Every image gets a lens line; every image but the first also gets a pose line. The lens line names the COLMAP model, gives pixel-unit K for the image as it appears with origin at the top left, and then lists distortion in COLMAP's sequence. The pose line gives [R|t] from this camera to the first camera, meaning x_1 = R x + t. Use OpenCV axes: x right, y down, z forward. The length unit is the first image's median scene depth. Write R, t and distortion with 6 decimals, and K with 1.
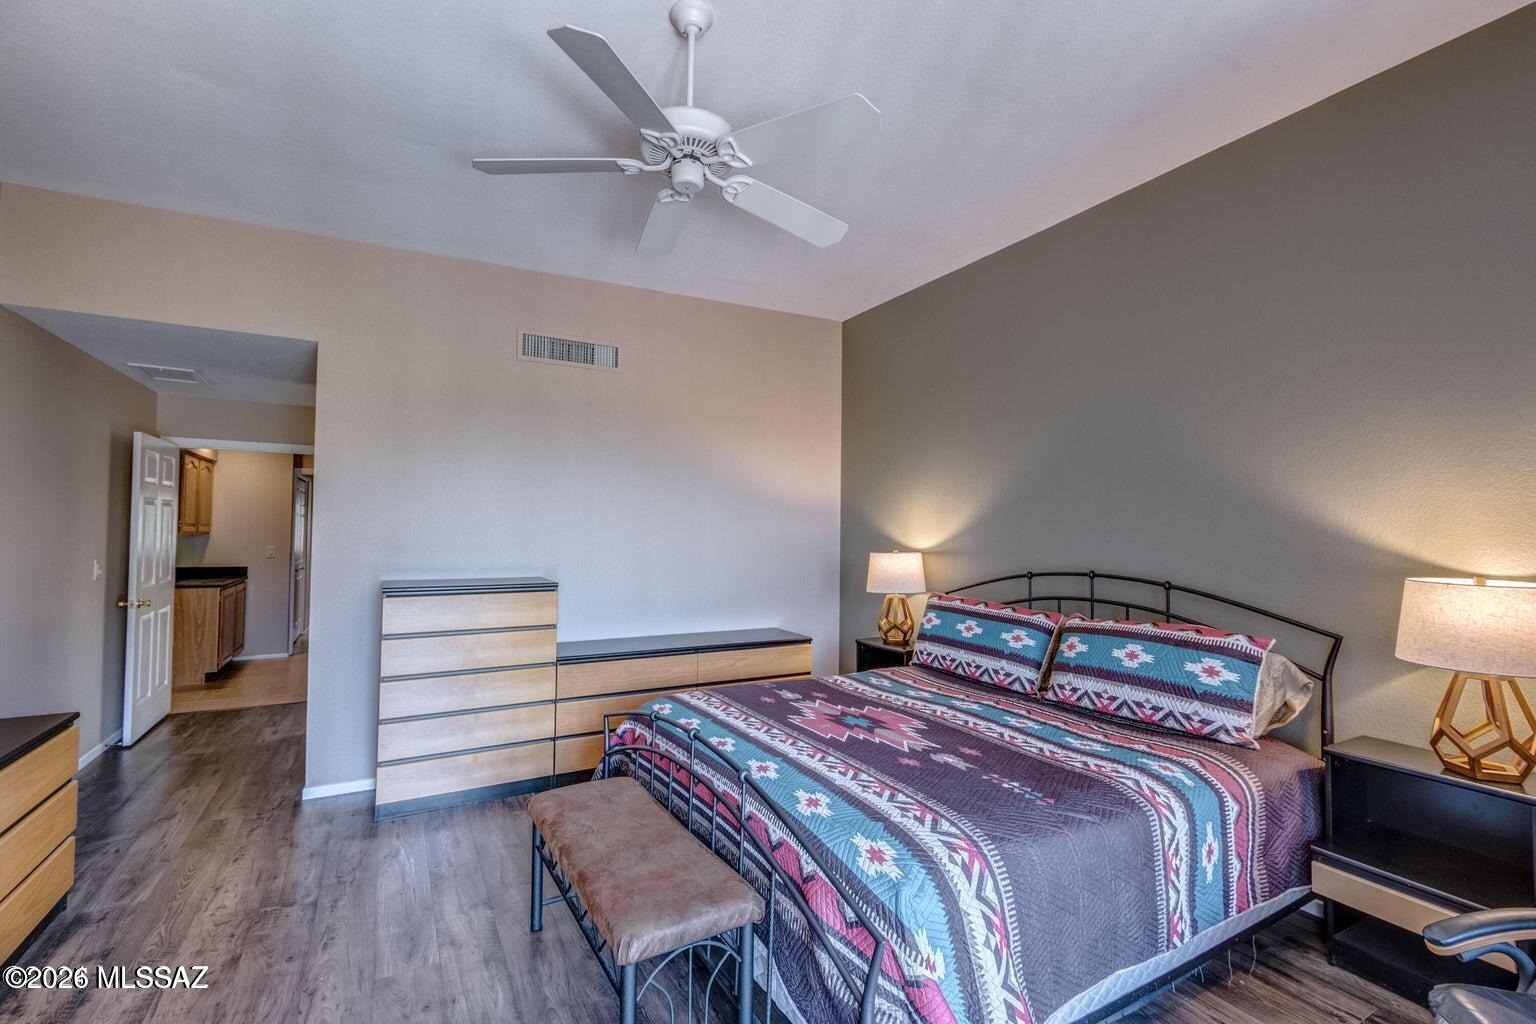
lens RADIAL K [[676.5, 0, 778.5], [0, 676.5, 507.1], [0, 0, 1]] dist [0.005168, -0.002577]
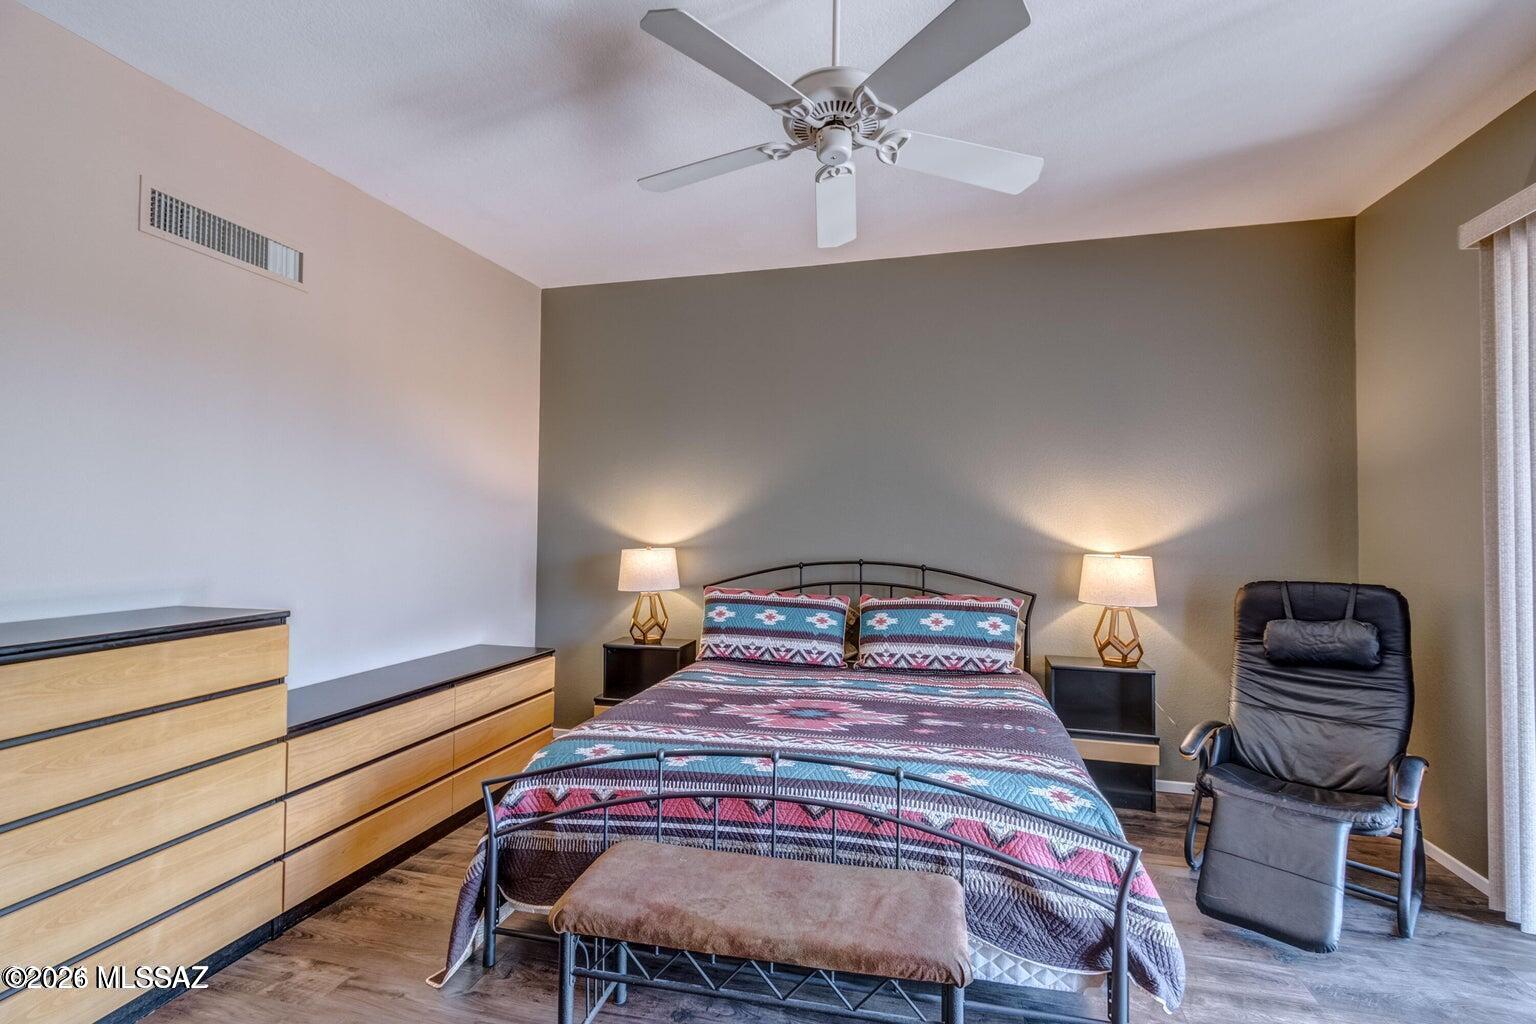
lens RADIAL K [[676.5, 0, 786.0], [0, 676.5, 505.4], [0, 0, 1]] dist [0.005168, -0.002577]
pose [[0.687714, 0.019884, 0.725710, -0.605107], [-0.027467, 0.999622, -0.001360, 0.001858], [-0.725462, -0.018998, 0.688000, 0.291870]]
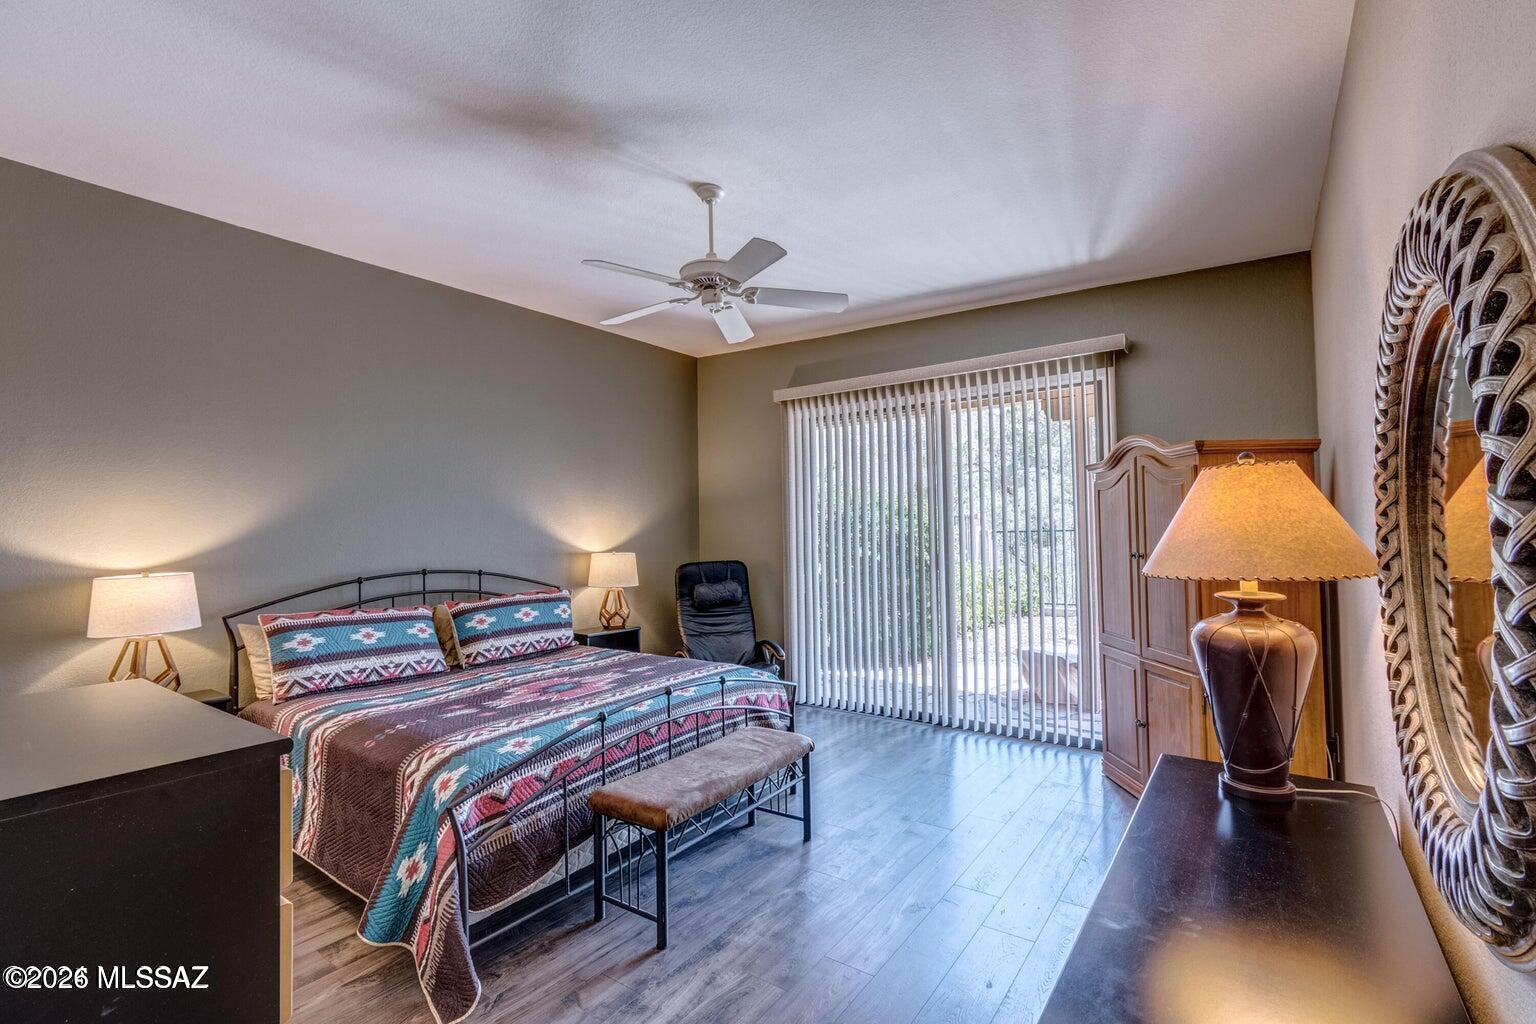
lens RADIAL K [[676.5, 0, 779.3], [0, 676.5, 516.6], [0, 0, 1]] dist [0.005168, -0.002577]
pose [[-0.412170, 0.014542, 0.910991, -1.116674], [-0.023218, 0.999380, -0.026457, 0.015461], [-0.910811, -0.032056, -0.411577, 1.056670]]
